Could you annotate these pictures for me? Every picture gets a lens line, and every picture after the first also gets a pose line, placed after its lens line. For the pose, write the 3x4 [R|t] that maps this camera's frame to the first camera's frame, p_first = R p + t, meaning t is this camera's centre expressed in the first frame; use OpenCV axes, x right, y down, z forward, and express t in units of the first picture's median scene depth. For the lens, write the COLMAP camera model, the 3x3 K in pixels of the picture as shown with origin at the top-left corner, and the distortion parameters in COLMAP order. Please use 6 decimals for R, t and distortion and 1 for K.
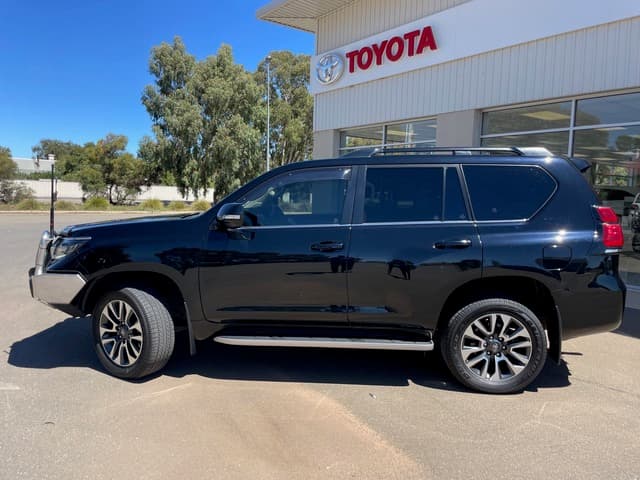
lens RADIAL K [[488.1, 0, 320.0], [0, 488.1, 240.0], [0, 0, 1]] dist [0.092043, -0.135346]
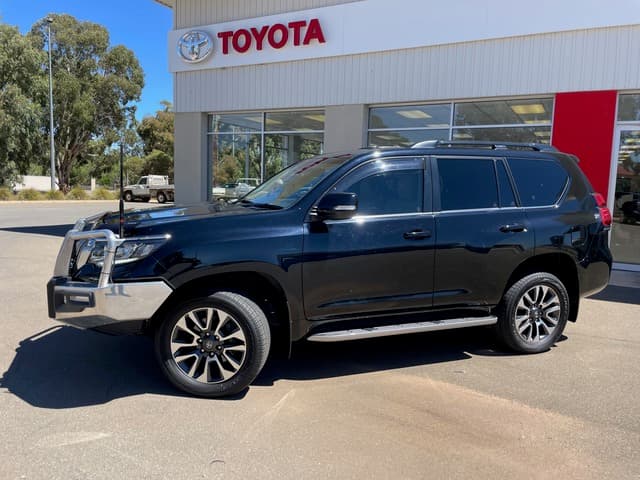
lens RADIAL K [[488.1, 0, 320.0], [0, 488.1, 240.0], [0, 0, 1]] dist [0.092043, -0.135346]
pose [[0.902895, -0.045688, 0.427427, -0.242625], [0.034642, 0.998835, 0.033588, -0.006783], [-0.428464, -0.015520, 0.903426, 0.062585]]
